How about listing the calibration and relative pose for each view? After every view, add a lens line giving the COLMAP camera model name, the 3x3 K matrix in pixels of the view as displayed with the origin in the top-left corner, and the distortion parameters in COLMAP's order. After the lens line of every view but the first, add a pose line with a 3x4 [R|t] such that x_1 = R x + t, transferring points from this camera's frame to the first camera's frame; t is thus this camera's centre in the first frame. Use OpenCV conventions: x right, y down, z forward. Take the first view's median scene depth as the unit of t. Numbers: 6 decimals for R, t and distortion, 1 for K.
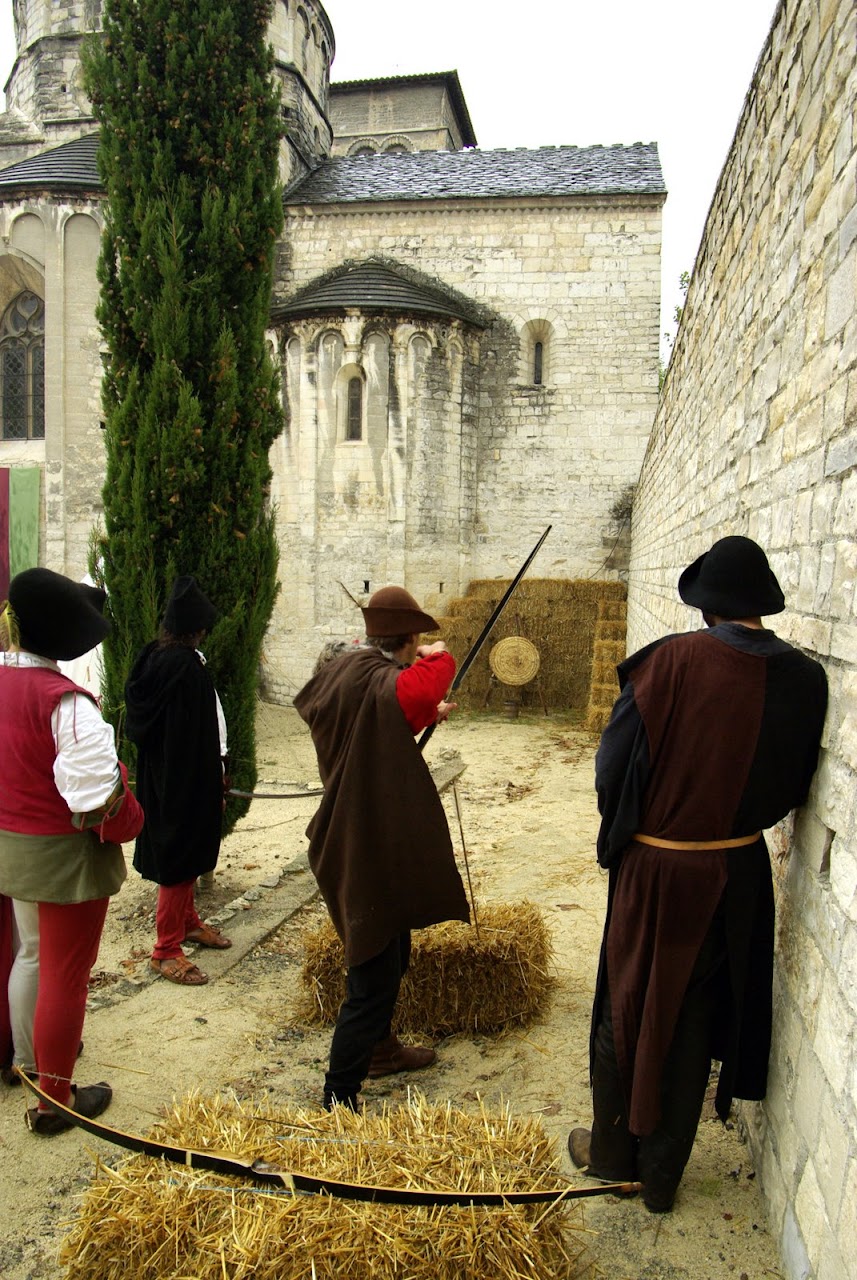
lens RADIAL K [[895.6, 0, 428.5], [0, 895.6, 640.0], [0, 0, 1]] dist [-0.117777, 0.087828]
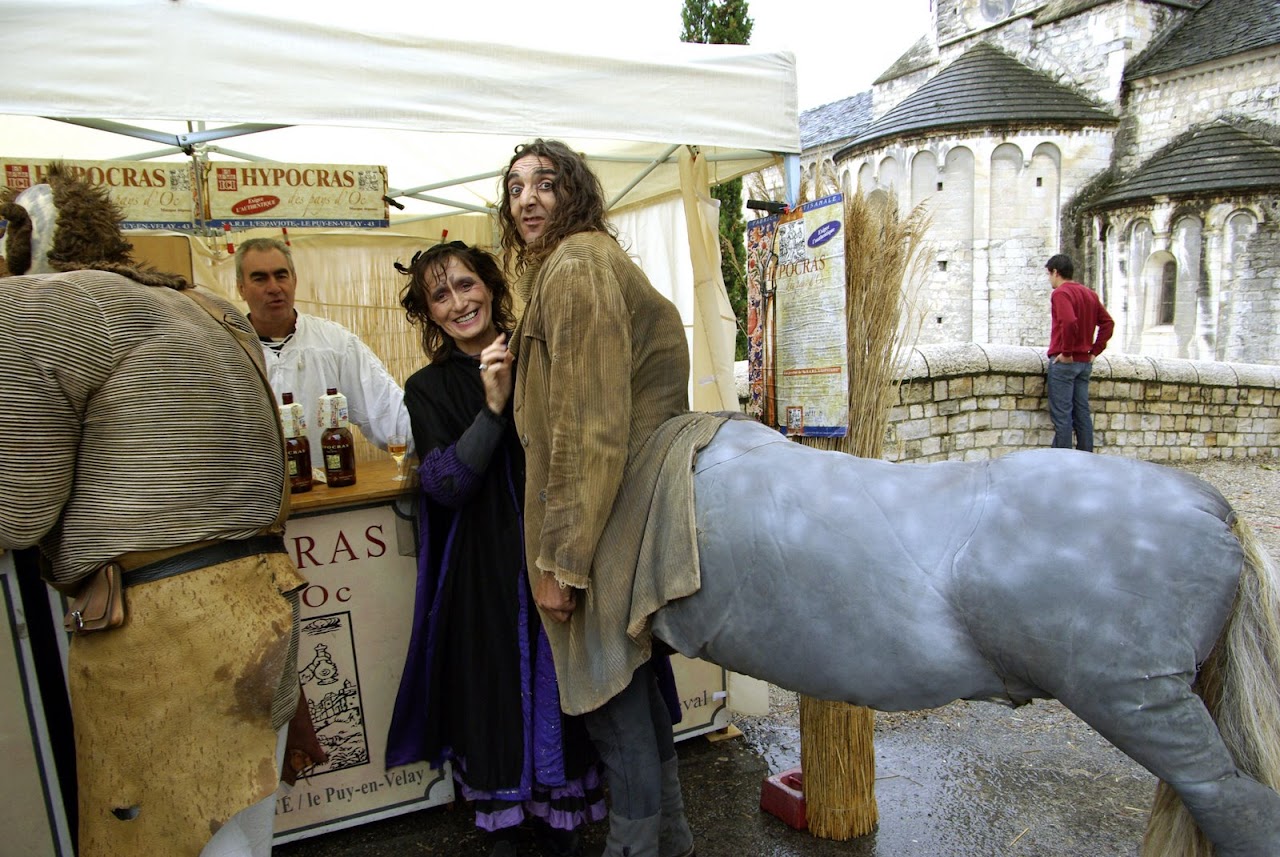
lens RADIAL K [[883.2, 0, 639.4], [0, 883.2, 446.6], [0, 0, 1]] dist [-0.120064, 0.080789]
pose [[0.570188, 0.093059, -0.816227, 0.379182], [-0.031333, 0.995304, 0.091588, -0.158546], [0.820917, -0.026647, 0.570426, -0.041540]]
